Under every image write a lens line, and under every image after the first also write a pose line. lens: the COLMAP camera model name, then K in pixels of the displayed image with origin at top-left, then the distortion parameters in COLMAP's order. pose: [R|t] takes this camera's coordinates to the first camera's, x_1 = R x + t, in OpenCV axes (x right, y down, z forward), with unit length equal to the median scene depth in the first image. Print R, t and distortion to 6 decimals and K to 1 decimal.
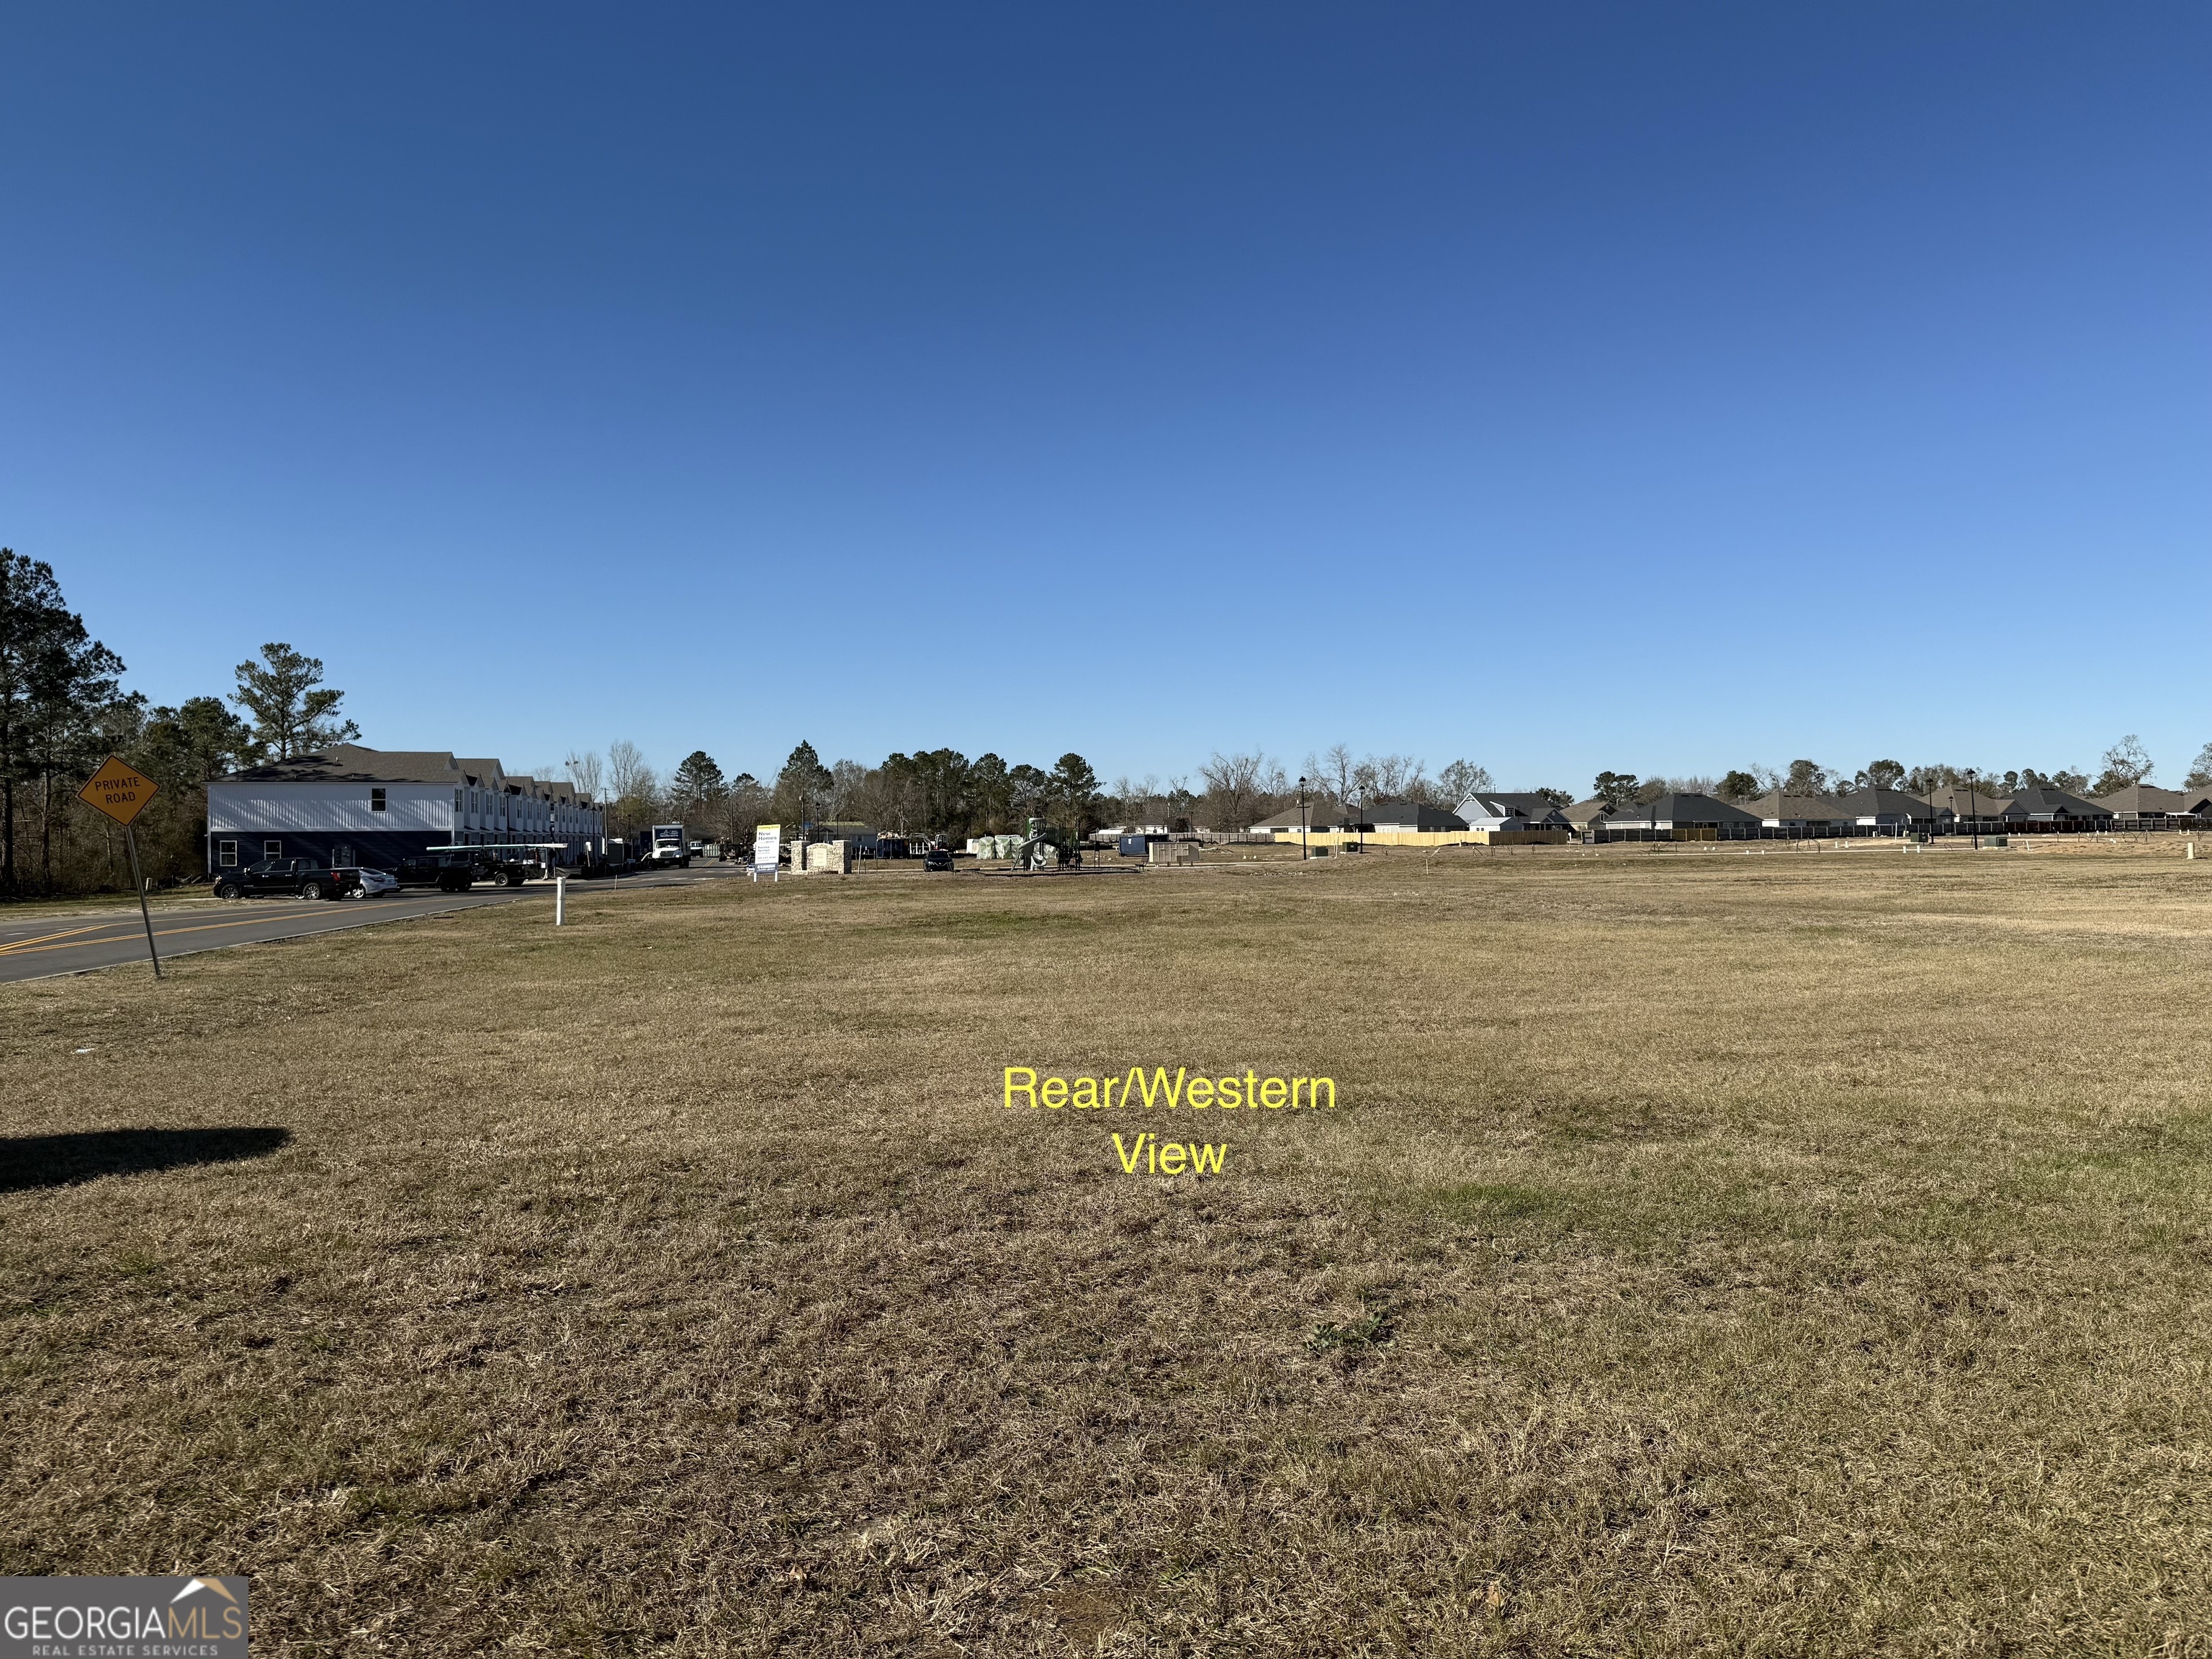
lens RADIAL K [[1566.5, 0, 1106.0], [0, 1566.5, 829.5], [0, 0, 1]] dist [0.157448, -0.277305]
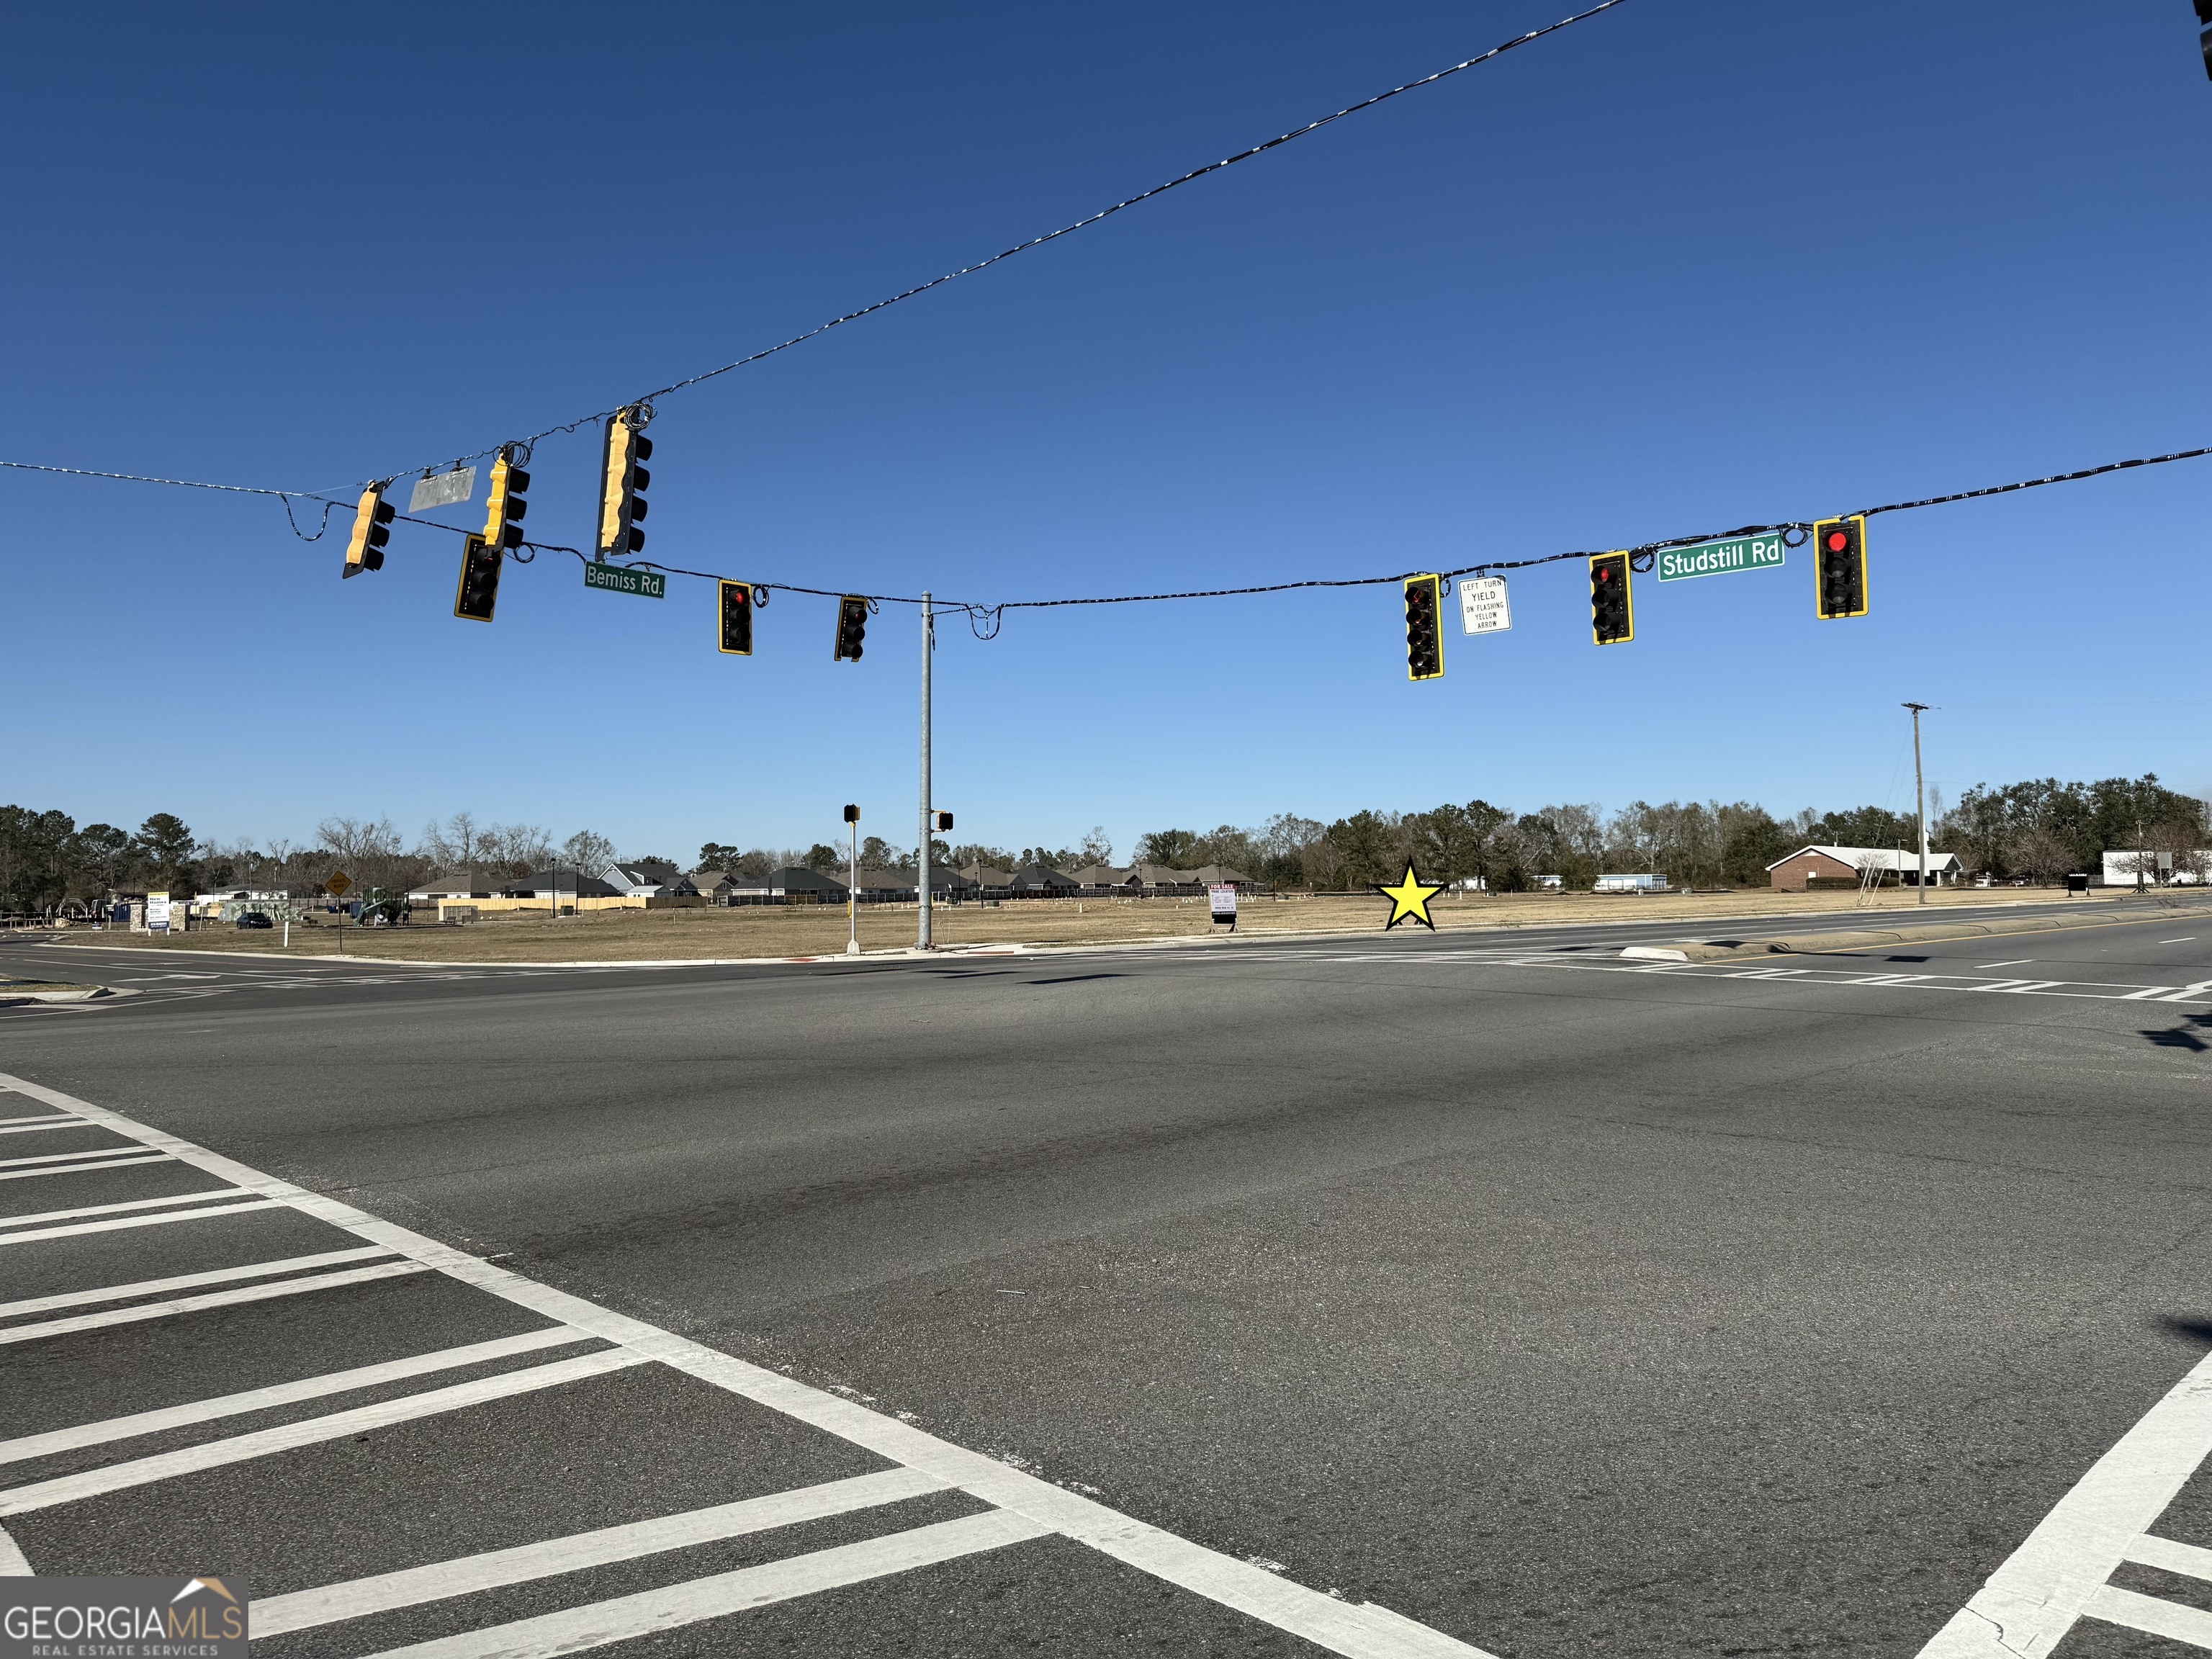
lens RADIAL K [[1566.5, 0, 1106.0], [0, 1566.5, 829.5], [0, 0, 1]] dist [0.157448, -0.277305]
pose [[0.847179, 0.024591, 0.530738, -0.071849], [-0.002505, 0.999102, -0.042294, -0.000059], [-0.531302, 0.034501, 0.846480, -0.153483]]
